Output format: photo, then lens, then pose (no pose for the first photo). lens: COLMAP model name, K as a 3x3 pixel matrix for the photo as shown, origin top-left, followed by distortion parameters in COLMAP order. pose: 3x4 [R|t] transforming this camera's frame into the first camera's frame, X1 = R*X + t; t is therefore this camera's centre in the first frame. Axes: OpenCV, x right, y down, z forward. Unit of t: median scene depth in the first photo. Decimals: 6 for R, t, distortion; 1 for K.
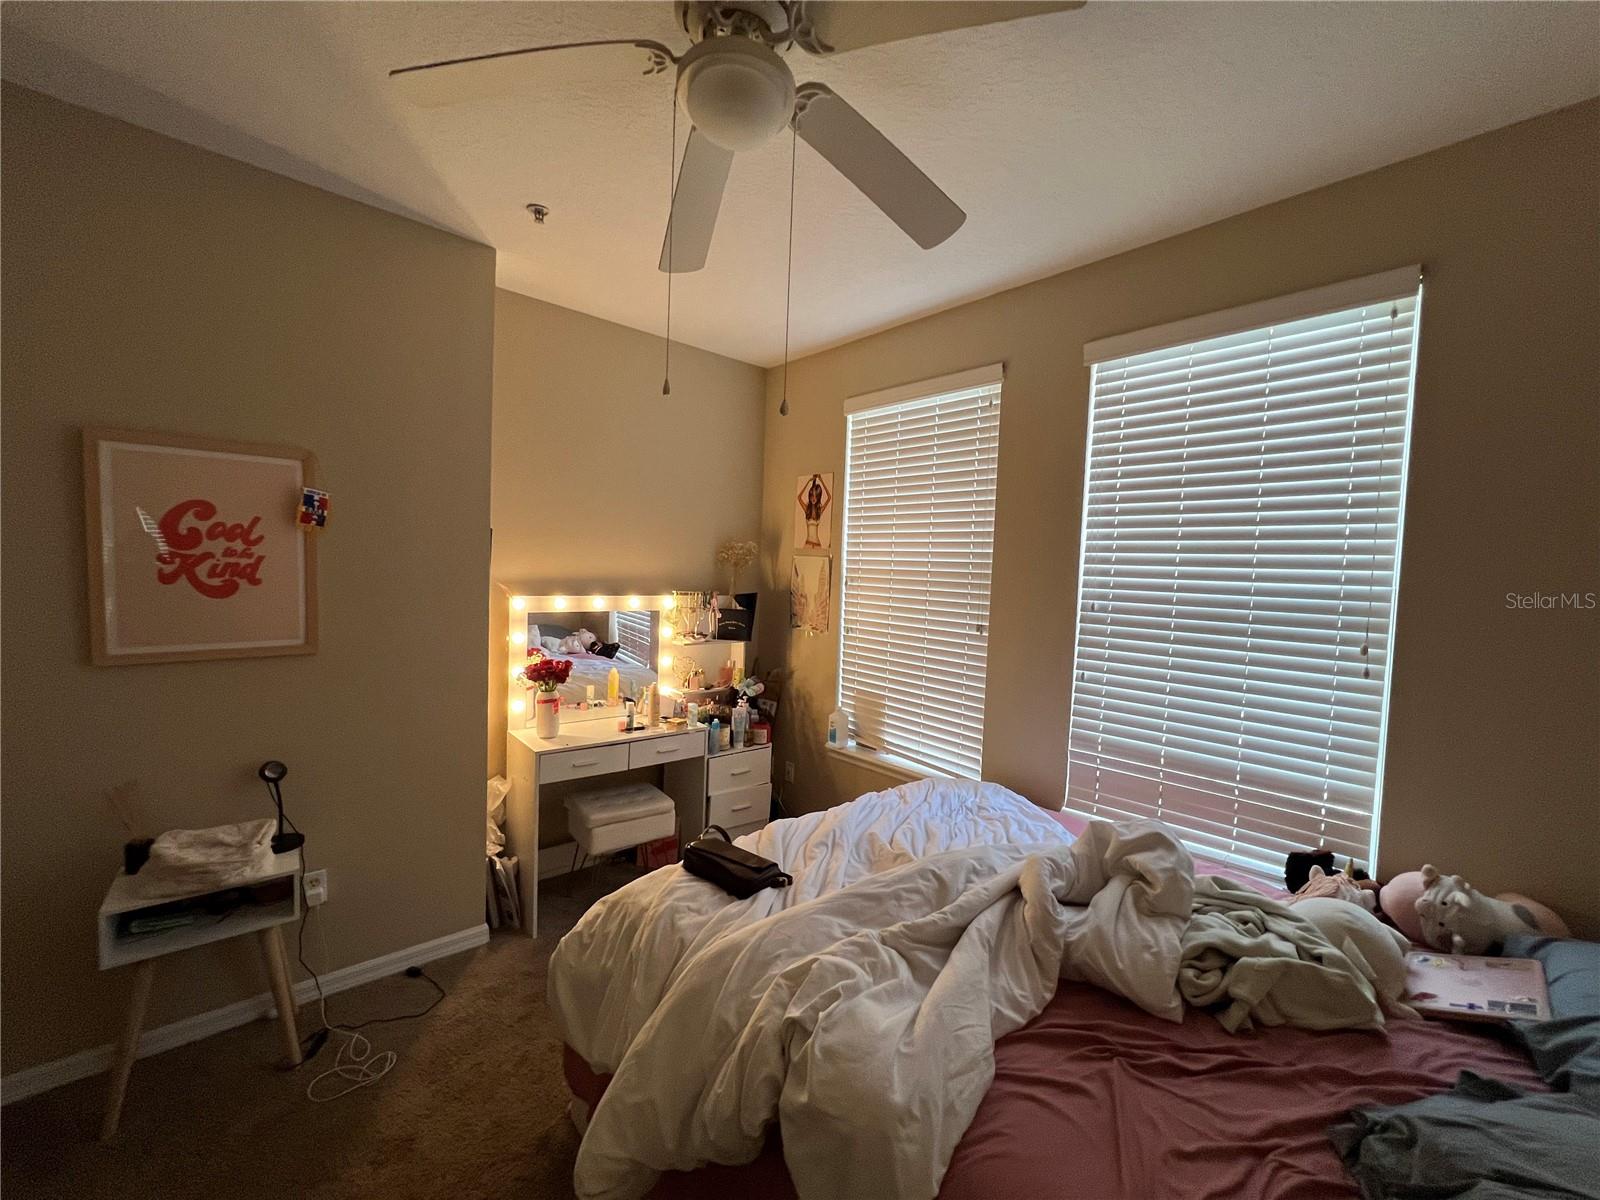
lens RADIAL K [[636.2, 0, 792.7], [0, 636.2, 604.5], [0, 0, 1]] dist [0.000267, 0.000196]
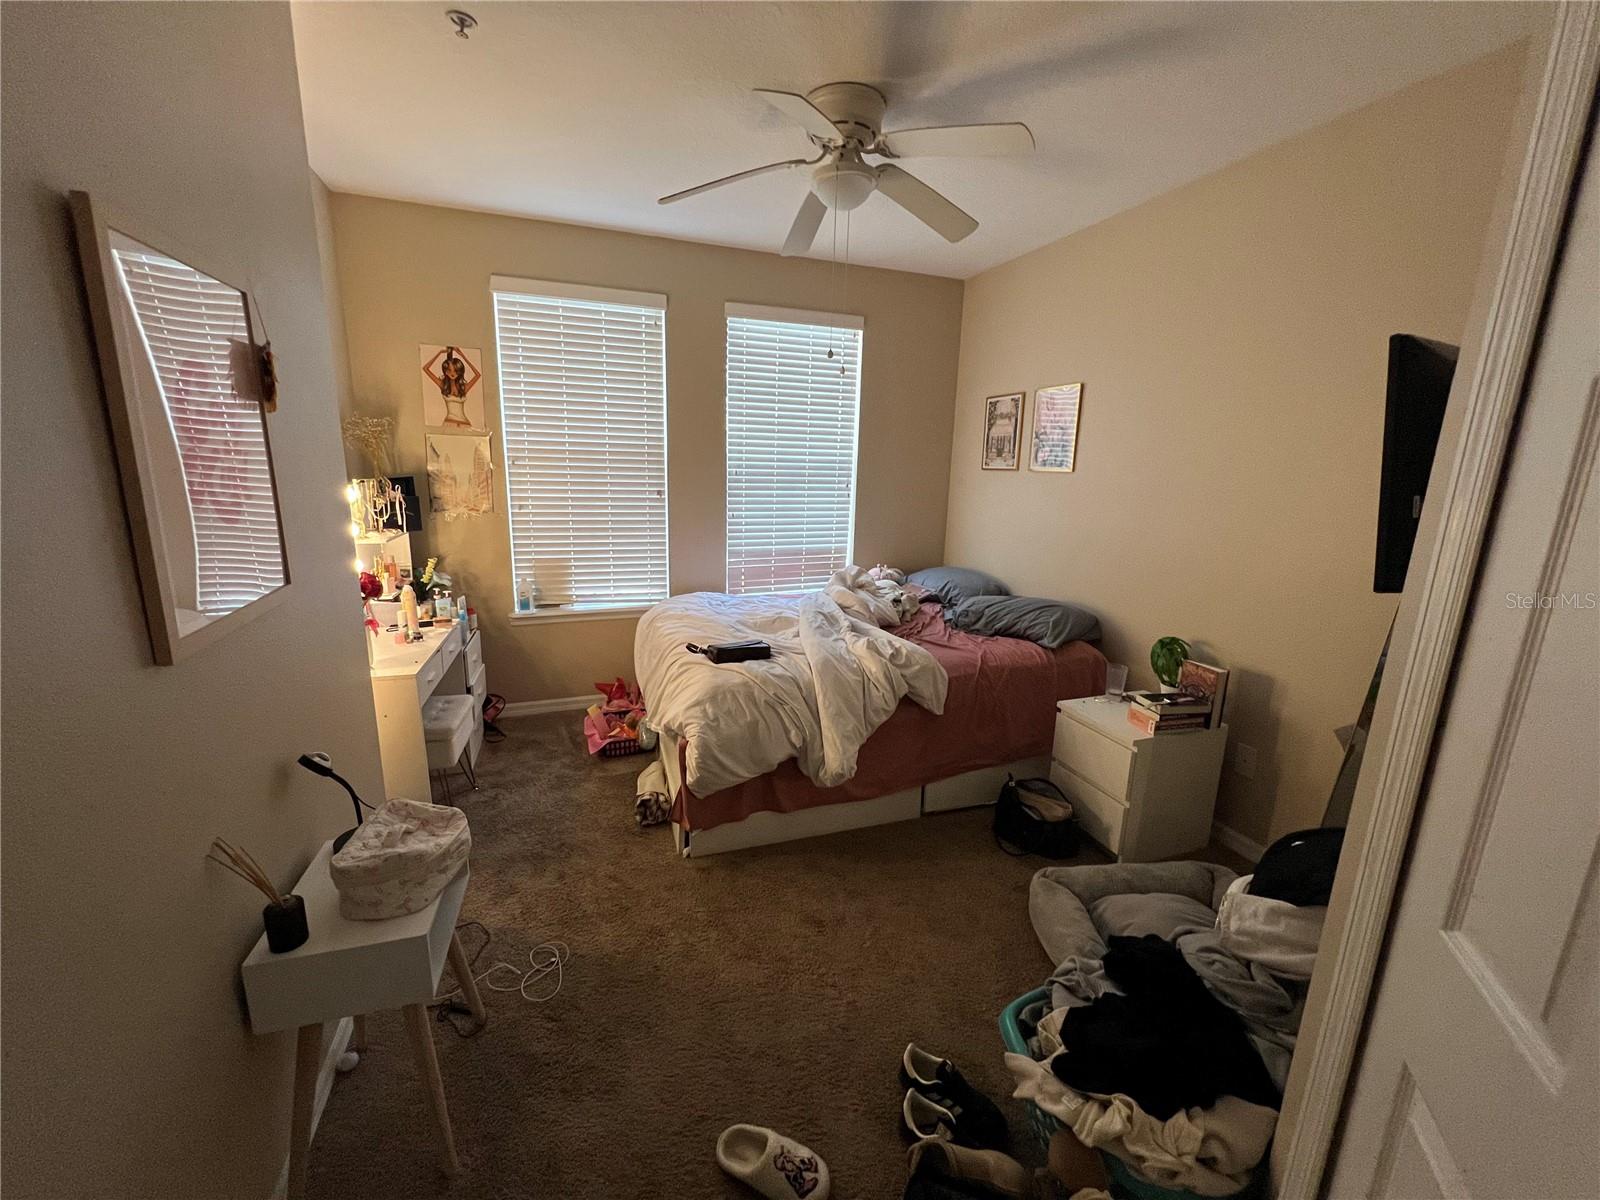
lens RADIAL K [[636.2, 0, 786.0], [0, 636.2, 606.1], [0, 0, 1]] dist [0.000267, 0.000196]
pose [[0.376631, -0.234175, 0.896276, -0.762647], [0.042669, 0.970880, 0.235737, -0.032124], [-0.925380, -0.050543, 0.375656, 0.165160]]
